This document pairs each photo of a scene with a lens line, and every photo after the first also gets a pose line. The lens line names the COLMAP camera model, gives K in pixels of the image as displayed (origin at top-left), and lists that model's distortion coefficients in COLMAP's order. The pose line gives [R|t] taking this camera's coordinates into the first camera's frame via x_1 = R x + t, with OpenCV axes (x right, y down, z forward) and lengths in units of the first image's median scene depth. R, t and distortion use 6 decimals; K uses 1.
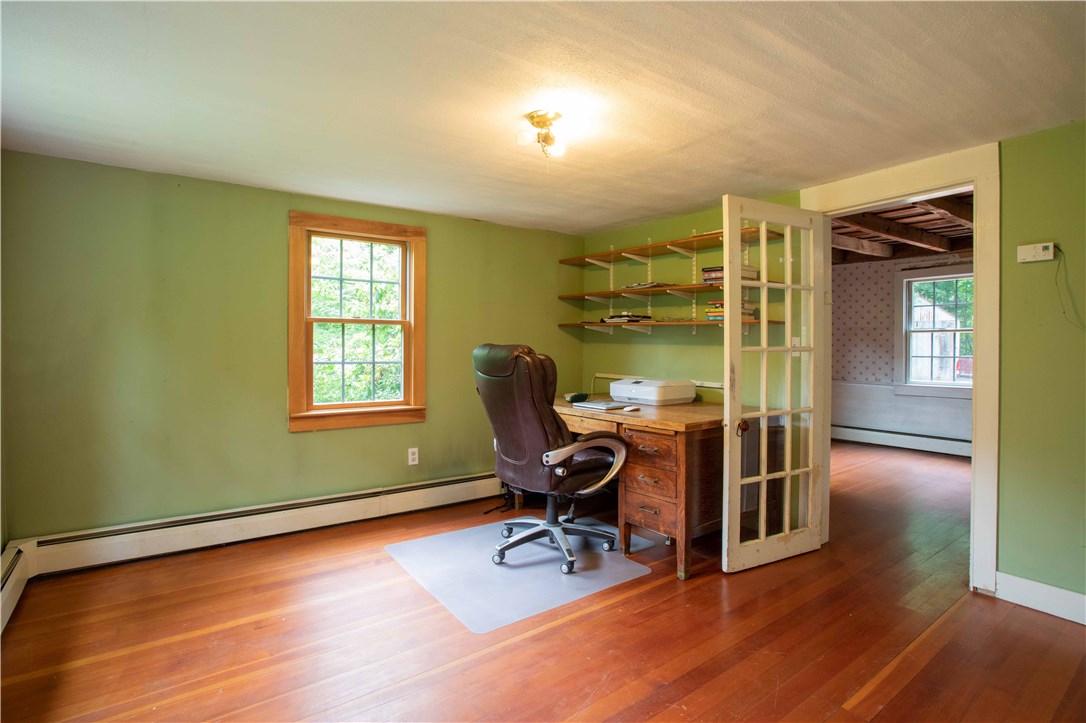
lens RADIAL K [[536.4, 0, 540.4], [0, 536.4, 361.8], [0, 0, 1]] dist [-0.073256, 0.033178]
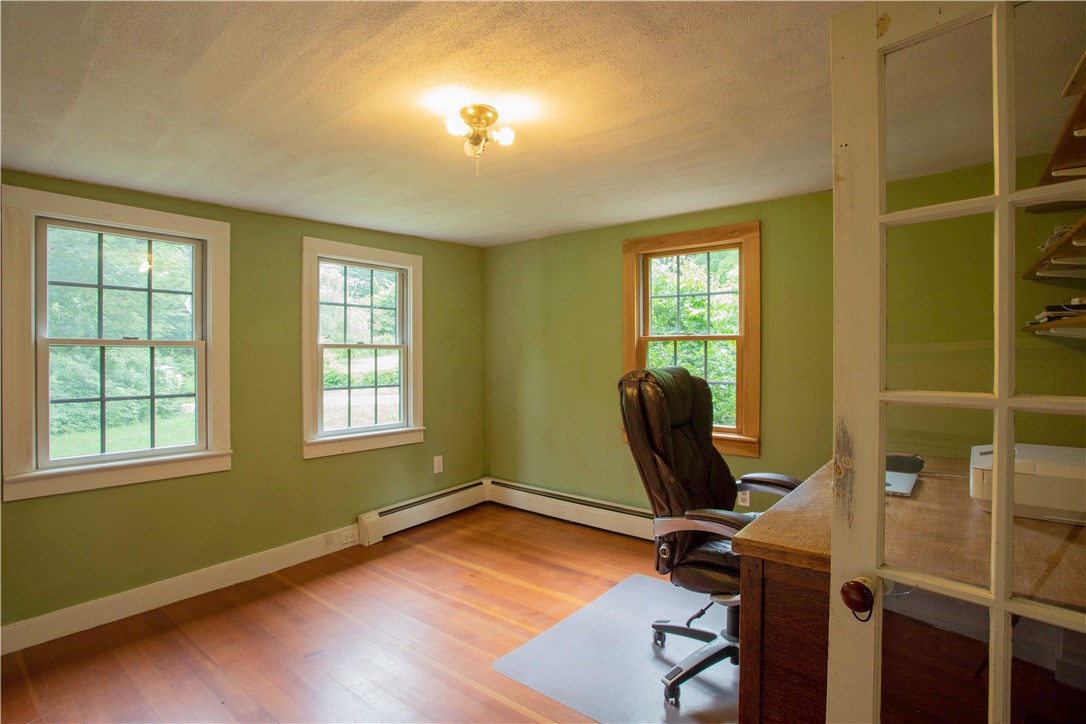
lens RADIAL K [[536.4, 0, 540.4], [0, 536.4, 362.3], [0, 0, 1]] dist [-0.073256, 0.033178]
pose [[0.273647, 0.011488, -0.961762, 0.710280], [-0.037698, 0.999288, 0.001210, -0.034666], [0.961091, 0.035926, 0.273886, 0.691781]]
